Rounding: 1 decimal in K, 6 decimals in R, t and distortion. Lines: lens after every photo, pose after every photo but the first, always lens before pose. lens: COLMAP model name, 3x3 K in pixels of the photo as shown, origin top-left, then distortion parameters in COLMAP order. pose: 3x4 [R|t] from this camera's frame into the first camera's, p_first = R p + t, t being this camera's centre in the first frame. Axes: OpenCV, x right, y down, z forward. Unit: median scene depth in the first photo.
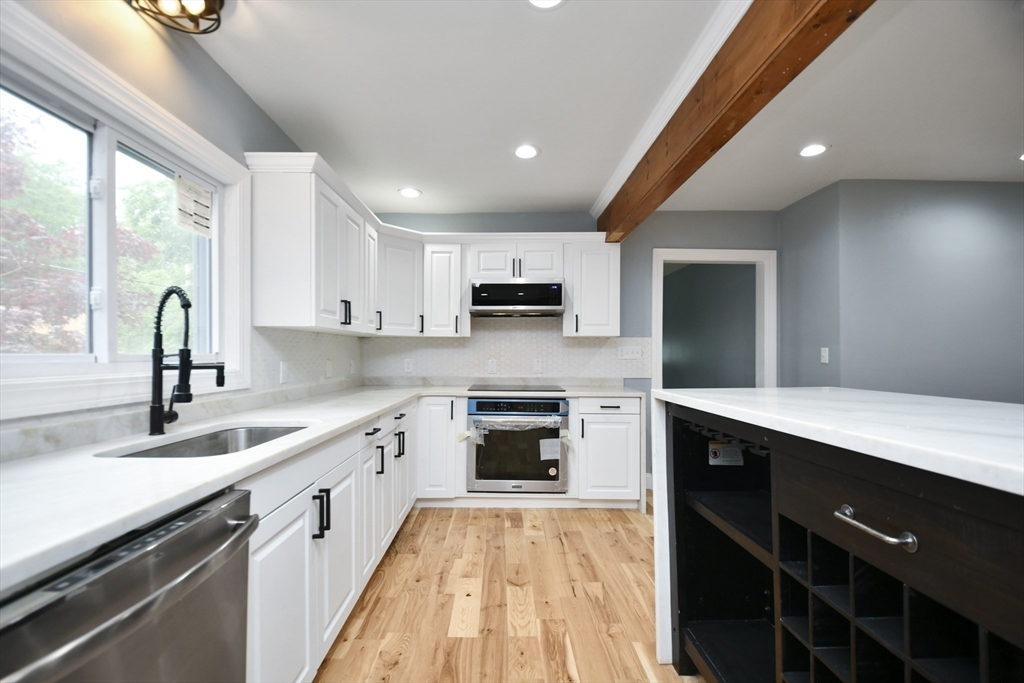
lens RADIAL K [[445.9, 0, 505.7], [0, 445.9, 352.7], [0, 0, 1]] dist [0.016971, -0.013848]
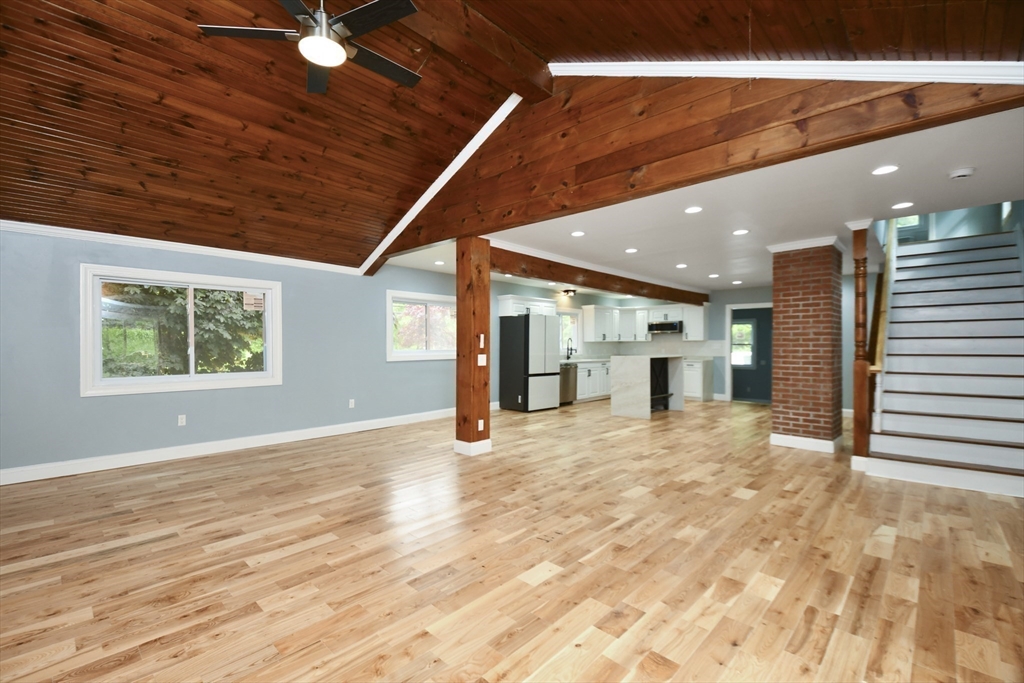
lens RADIAL K [[445.9, 0, 504.0], [0, 445.9, 350.1], [0, 0, 1]] dist [0.016971, -0.013848]
pose [[0.712707, 0.003320, -0.701454, 1.426805], [0.011456, 0.999800, 0.016372, -0.039569], [0.701368, -0.019705, 0.712527, -1.966089]]
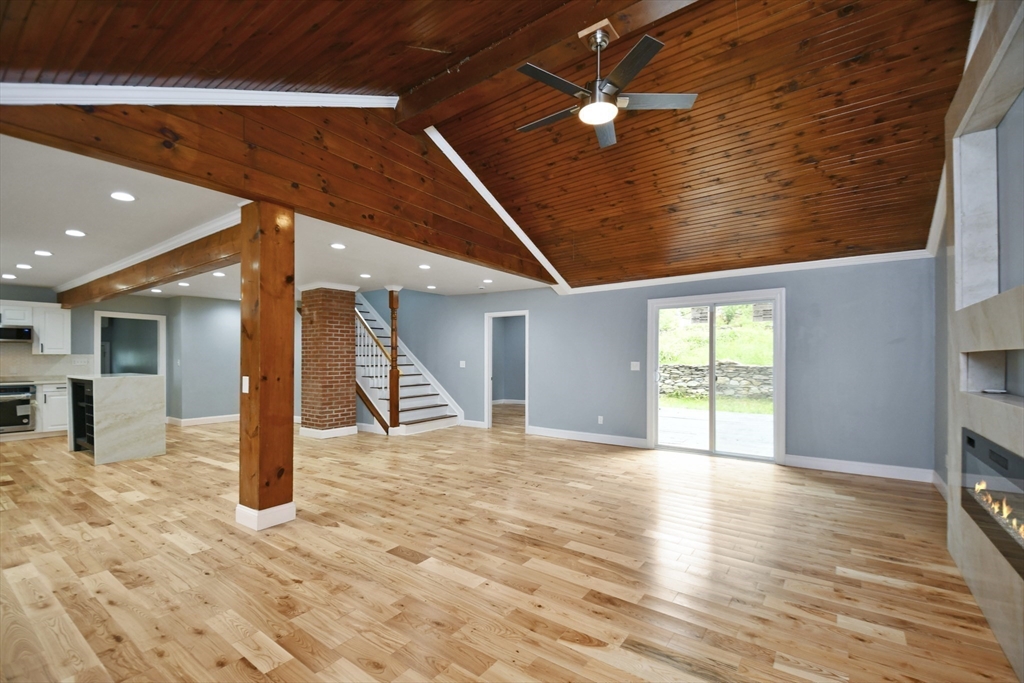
lens RADIAL K [[445.9, 0, 506.2], [0, 445.9, 356.1], [0, 0, 1]] dist [0.016971, -0.013848]
pose [[0.593431, -0.002048, 0.804882, -0.236505], [-0.004737, 0.999971, 0.006037, -0.056605], [-0.804871, -0.007395, 0.593404, -2.021756]]
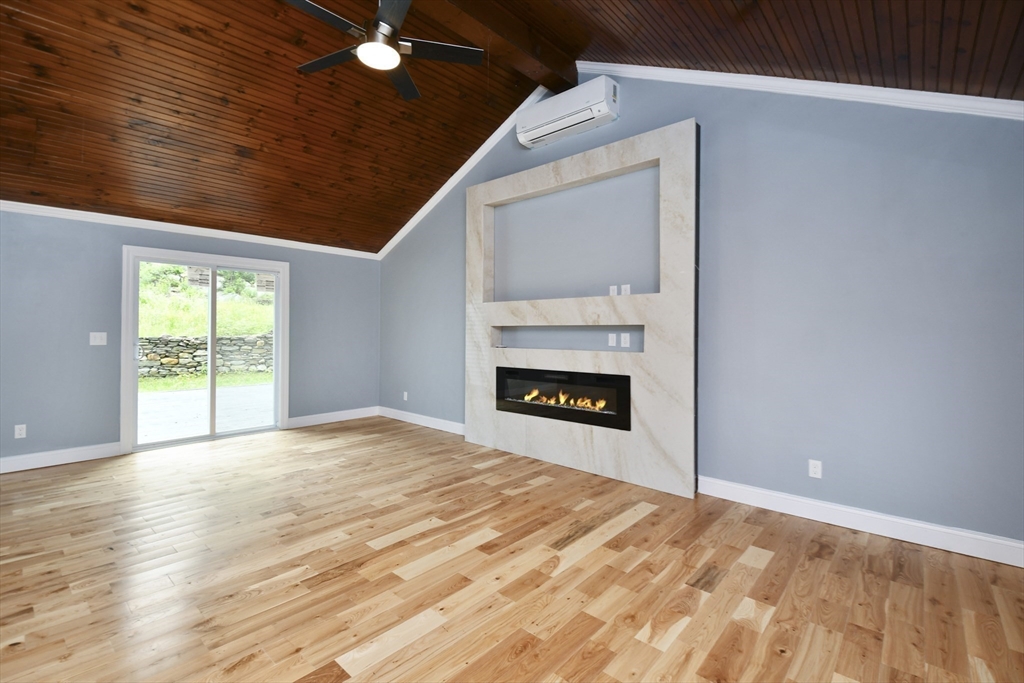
lens RADIAL K [[445.9, 0, 498.6], [0, 445.9, 332.3], [0, 0, 1]] dist [0.016971, -0.013848]
pose [[-0.736599, -0.009262, 0.676266, -0.107292], [-0.016860, 0.999847, -0.004671, -0.037011], [-0.676119, -0.014842, -0.736643, -1.153072]]
